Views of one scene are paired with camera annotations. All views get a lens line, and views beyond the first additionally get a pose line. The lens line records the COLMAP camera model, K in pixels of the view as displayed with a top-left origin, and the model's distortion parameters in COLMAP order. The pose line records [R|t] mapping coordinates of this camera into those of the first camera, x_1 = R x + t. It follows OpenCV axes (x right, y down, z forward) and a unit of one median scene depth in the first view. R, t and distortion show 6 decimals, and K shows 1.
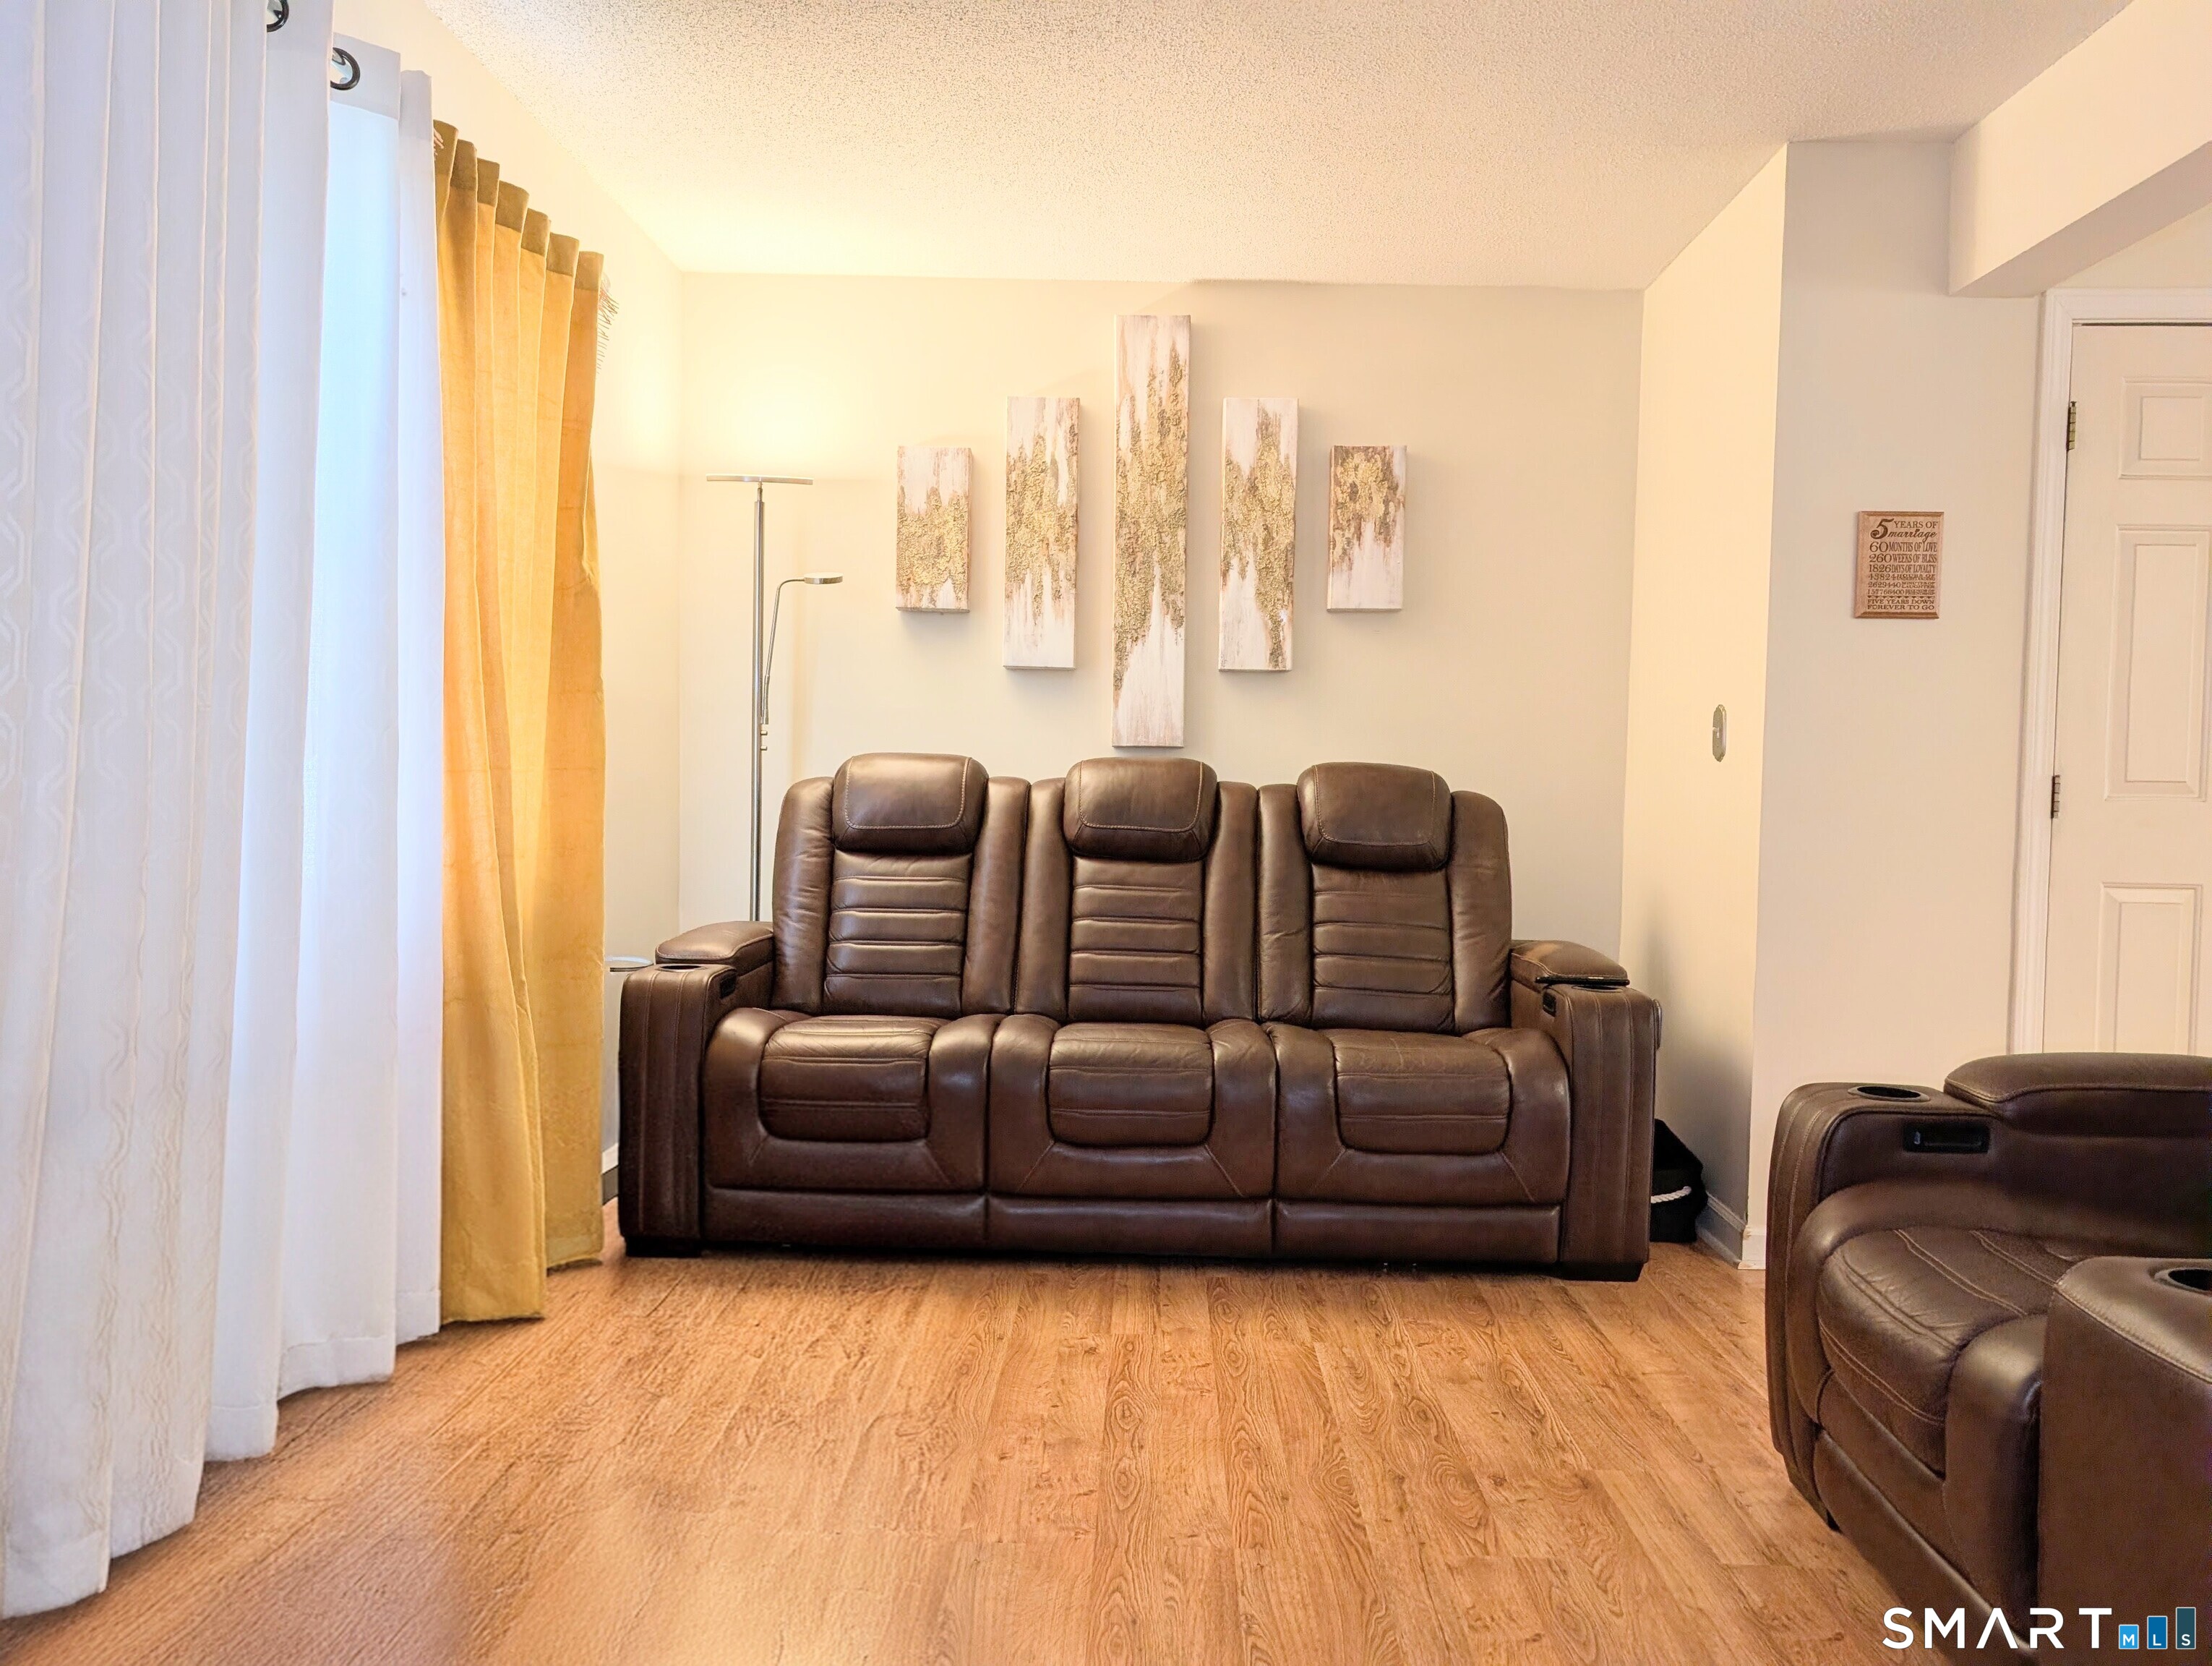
lens RADIAL K [[1599.1, 0, 1117.8], [0, 1599.1, 833.6], [0, 0, 1]] dist [0.032600, -0.033964]
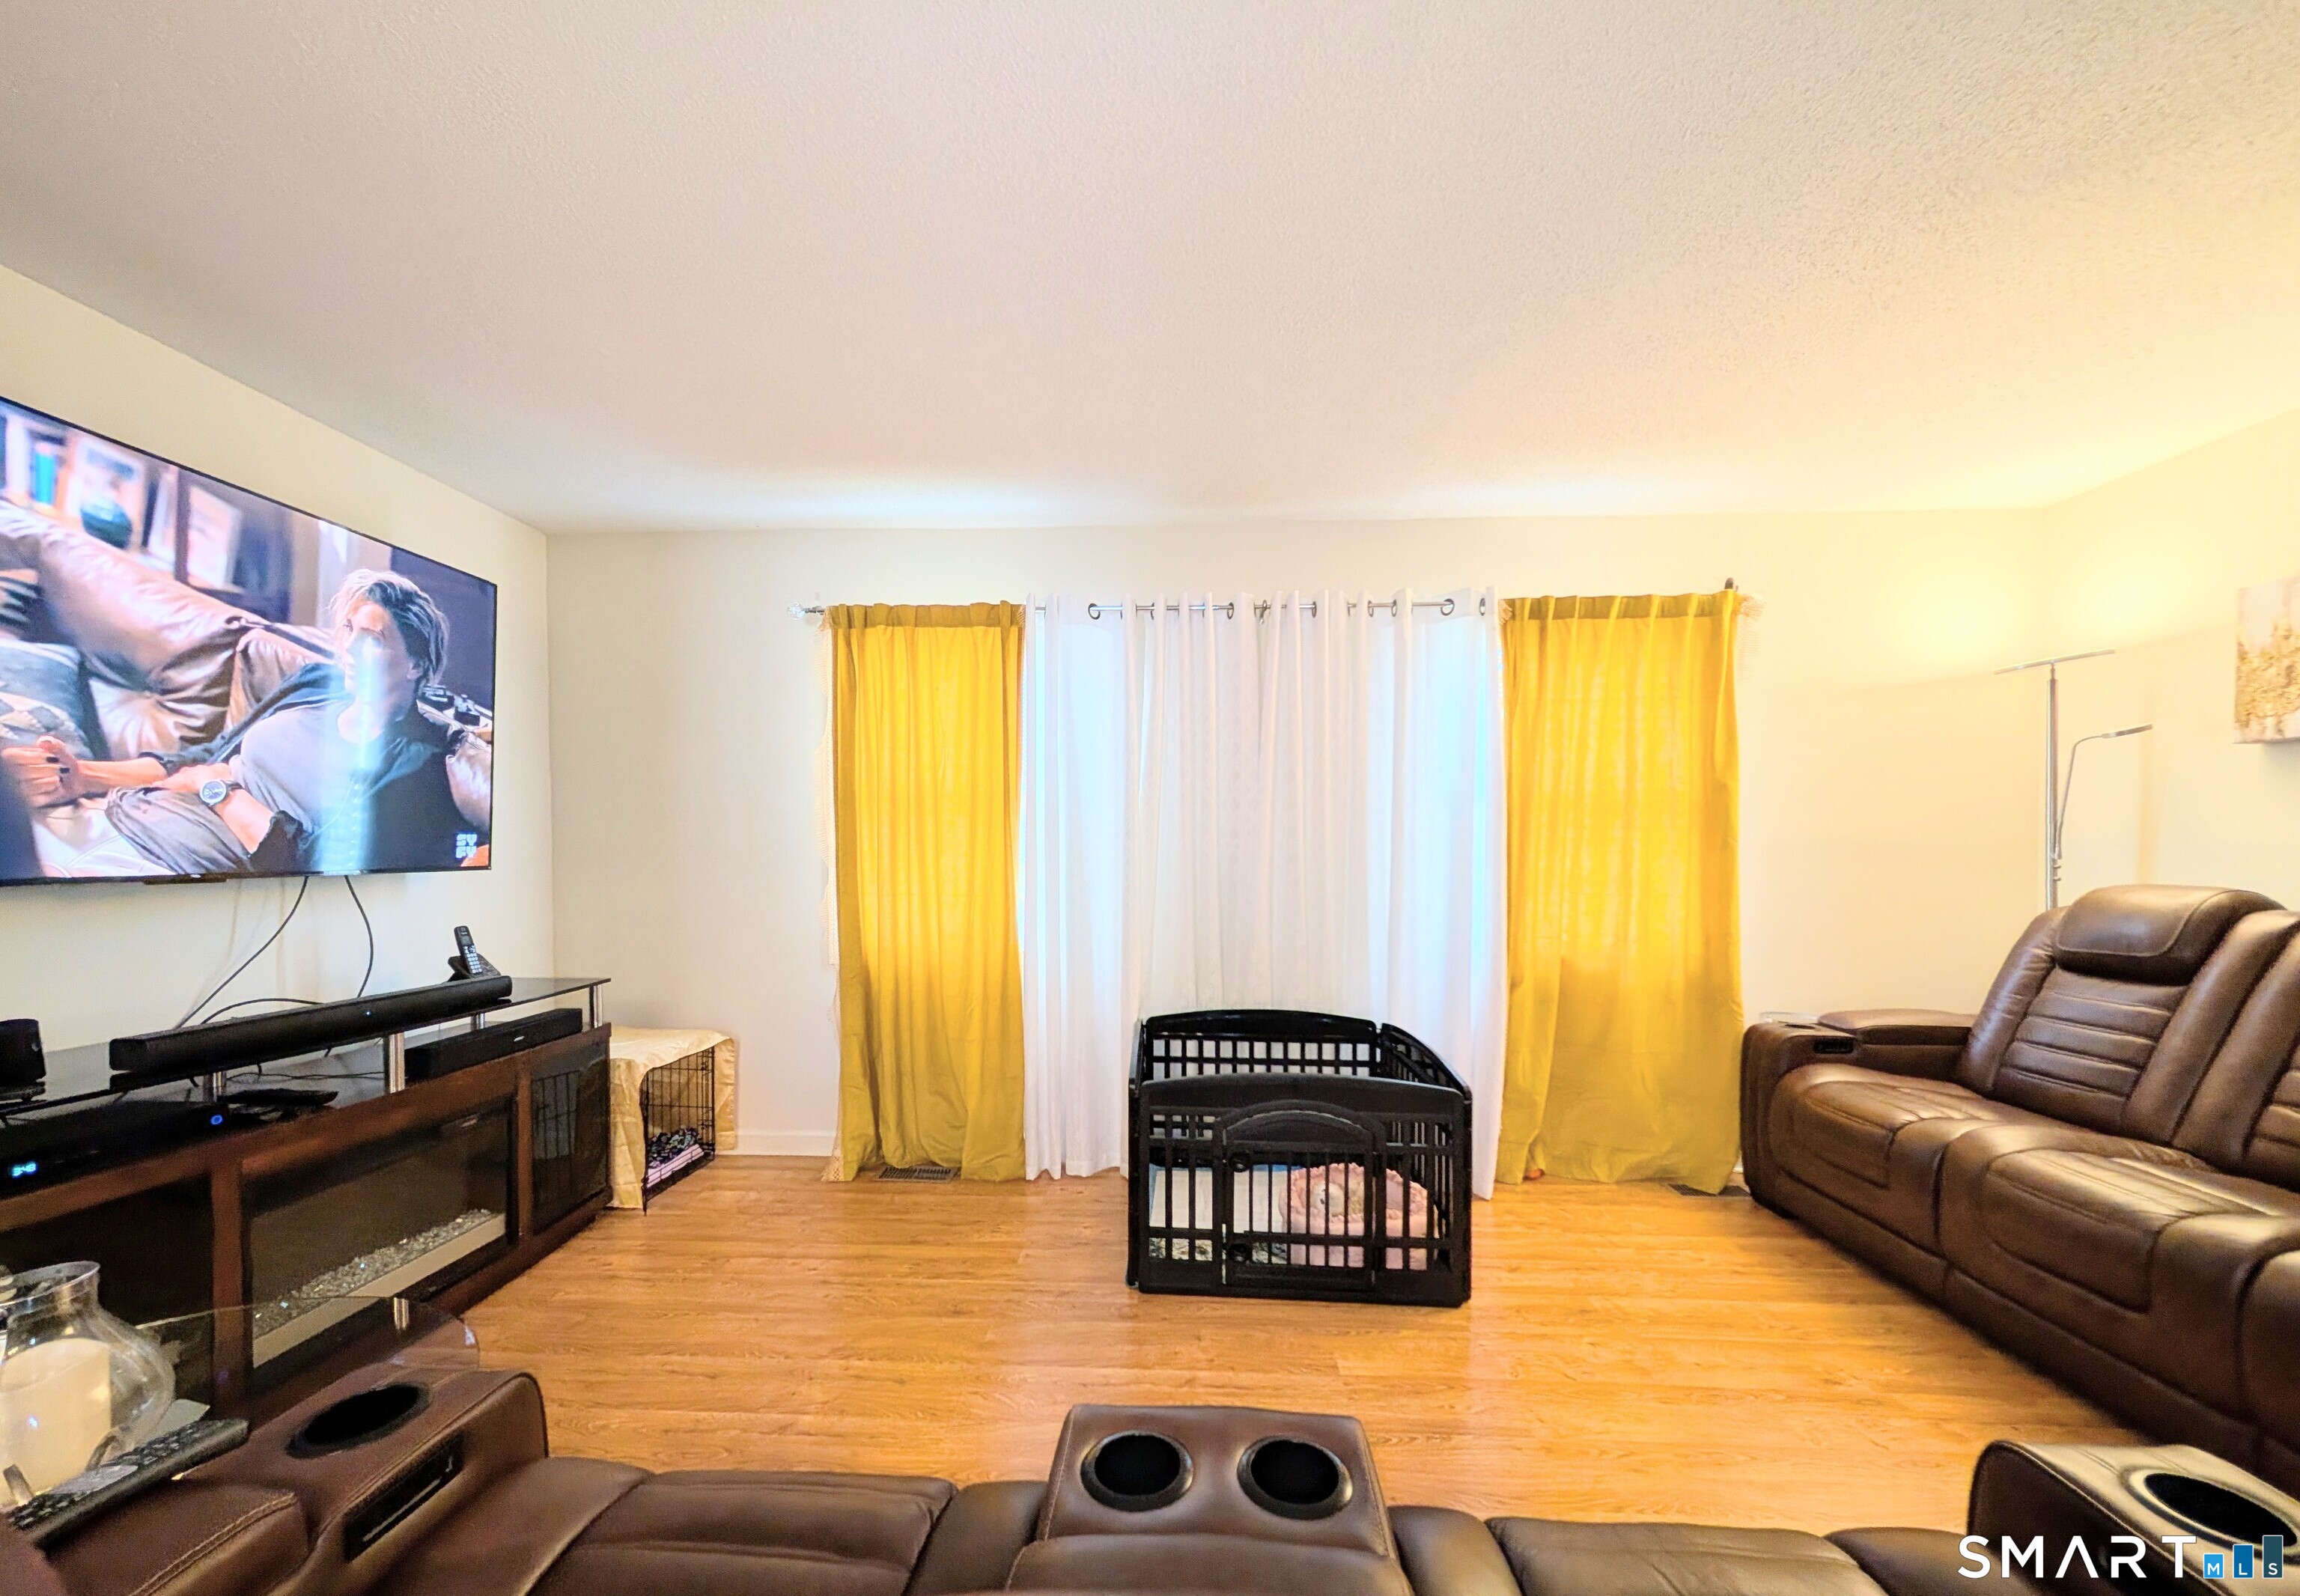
lens RADIAL K [[831.4, 0, 1151.6], [0, 831.4, 865.8], [0, 0, 1]] dist [0.006870, -0.000665]
pose [[-0.015018, -0.007720, -0.999857, 0.463193], [-0.037269, 0.999280, -0.007156, -0.035722], [0.999192, 0.037156, -0.015295, 0.346565]]
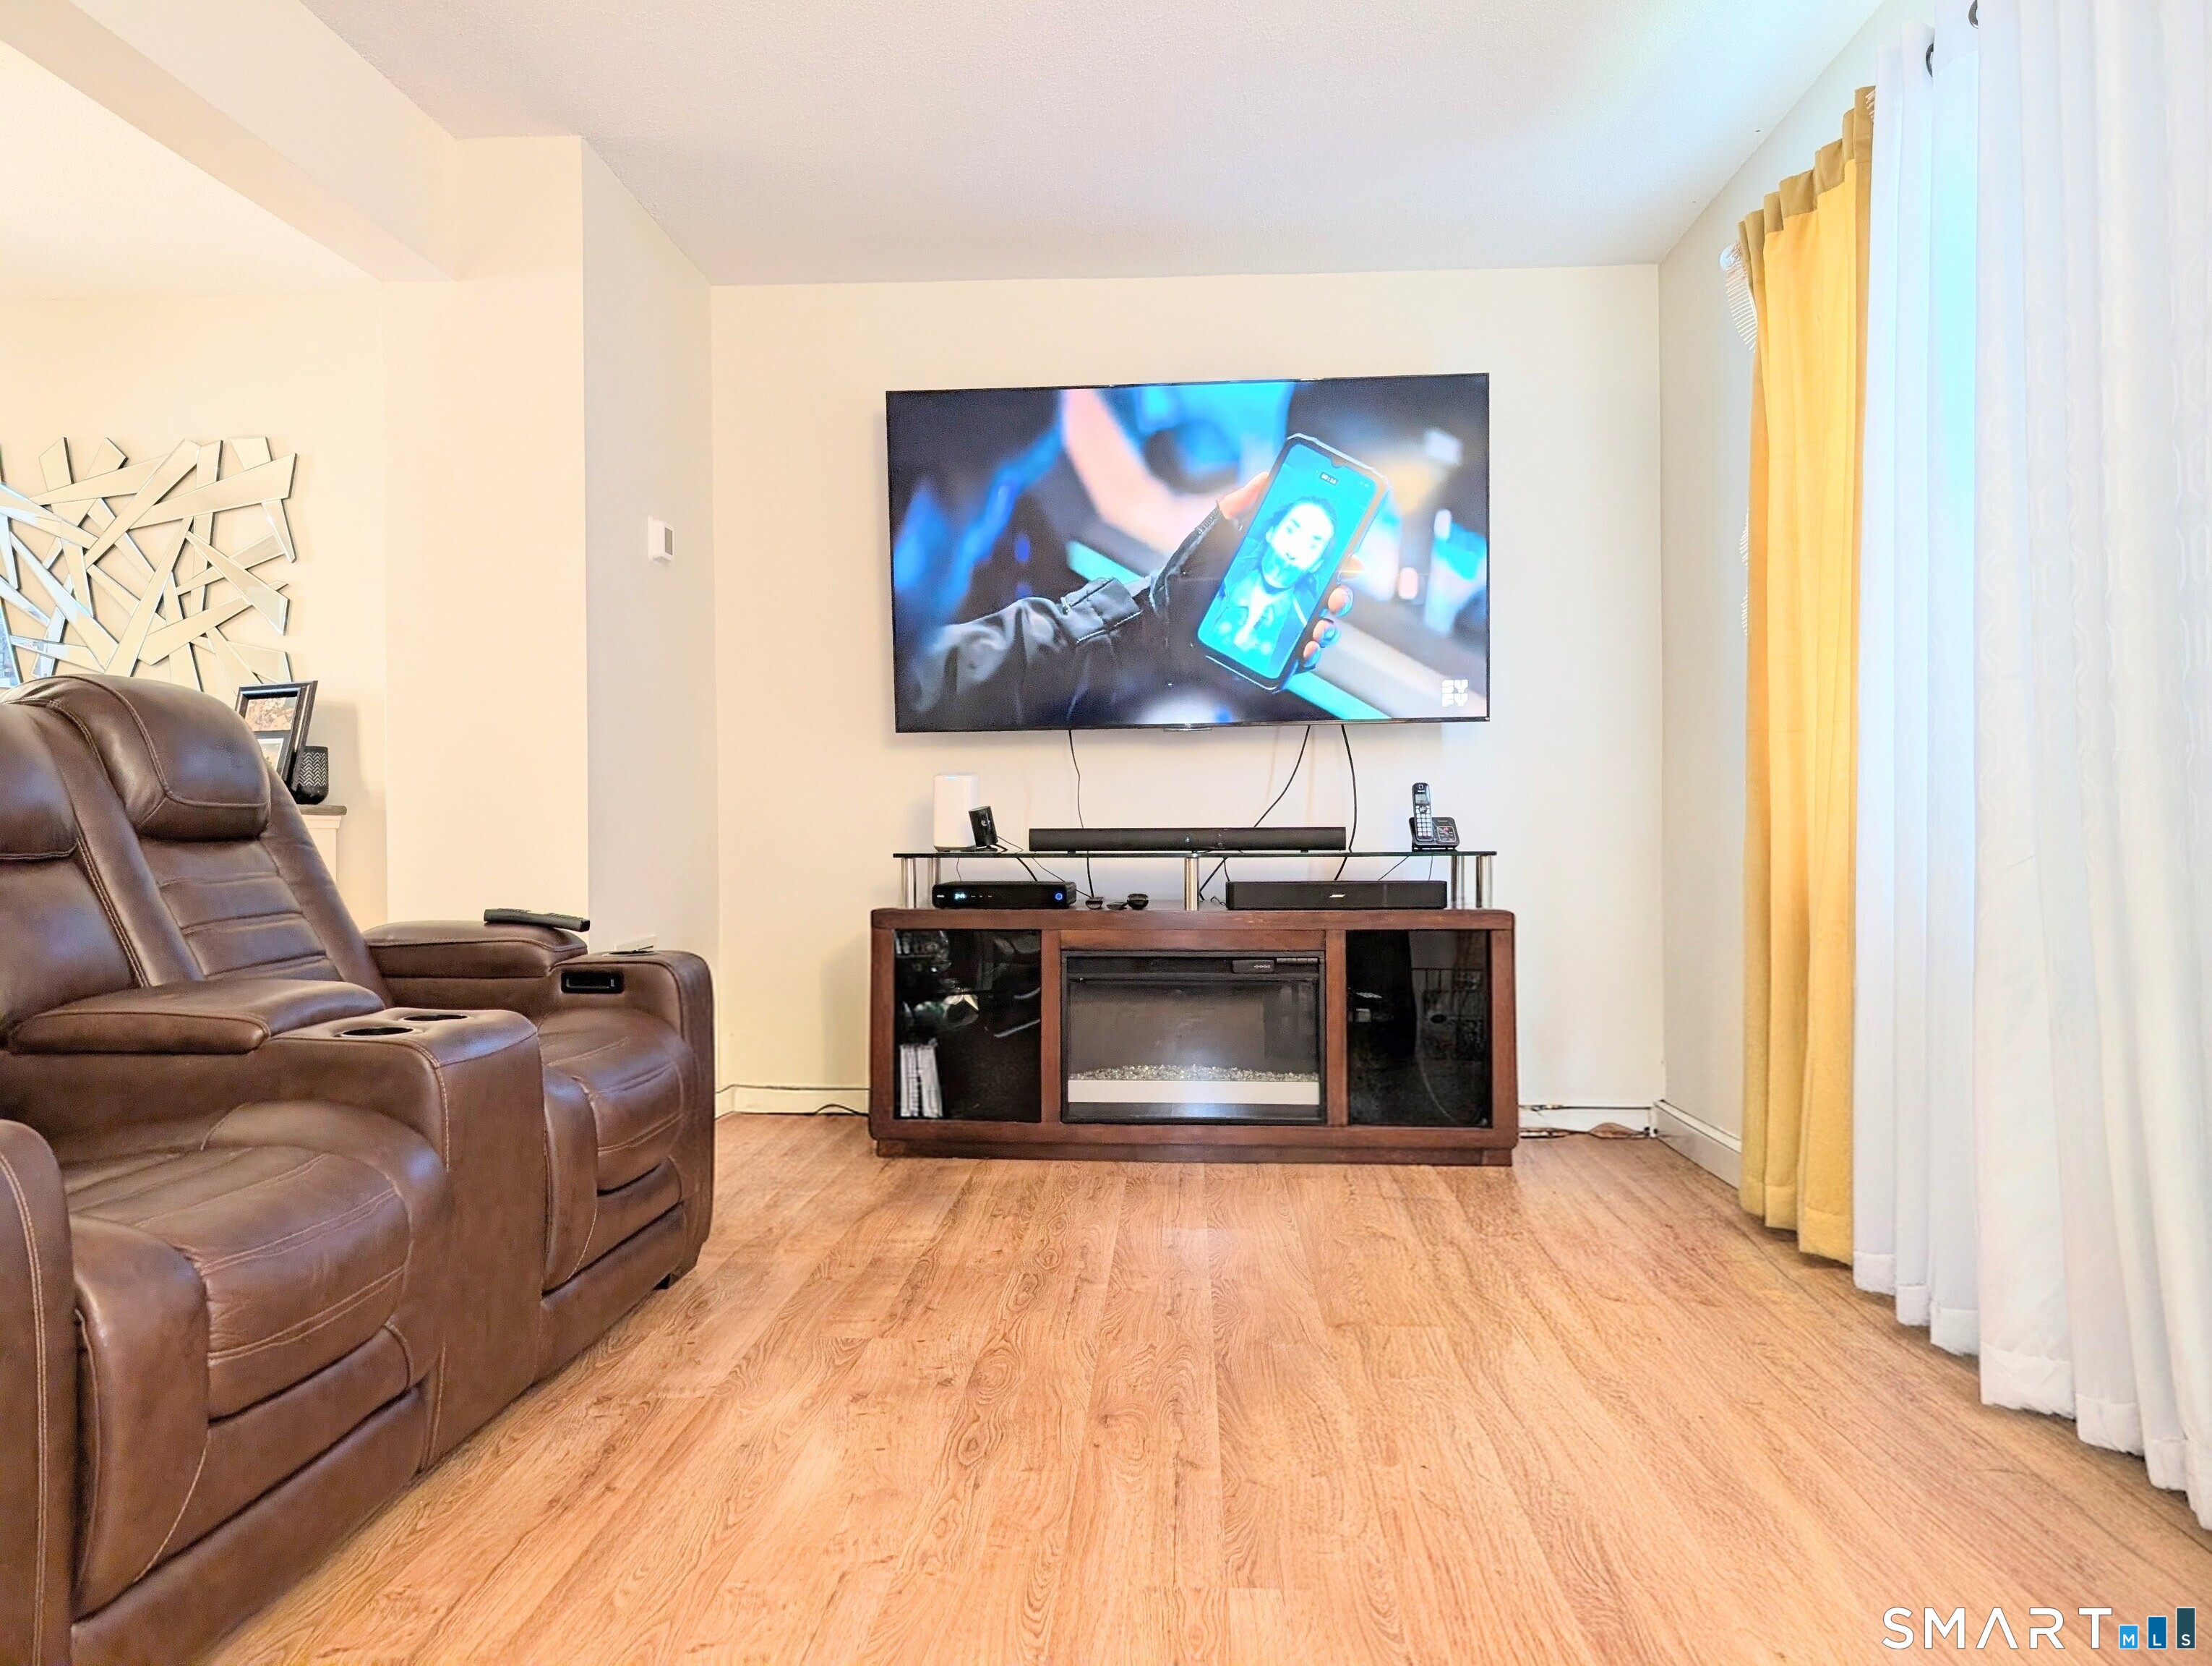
lens RADIAL K [[1599.1, 0, 1086.0], [0, 1599.1, 821.8], [0, 0, 1]] dist [0.032600, -0.033964]
pose [[-0.999358, -0.017255, 0.031414, 0.018193], [-0.016045, 0.999134, 0.038380, 0.014922], [-0.032049, 0.037851, -0.998769, 0.894122]]
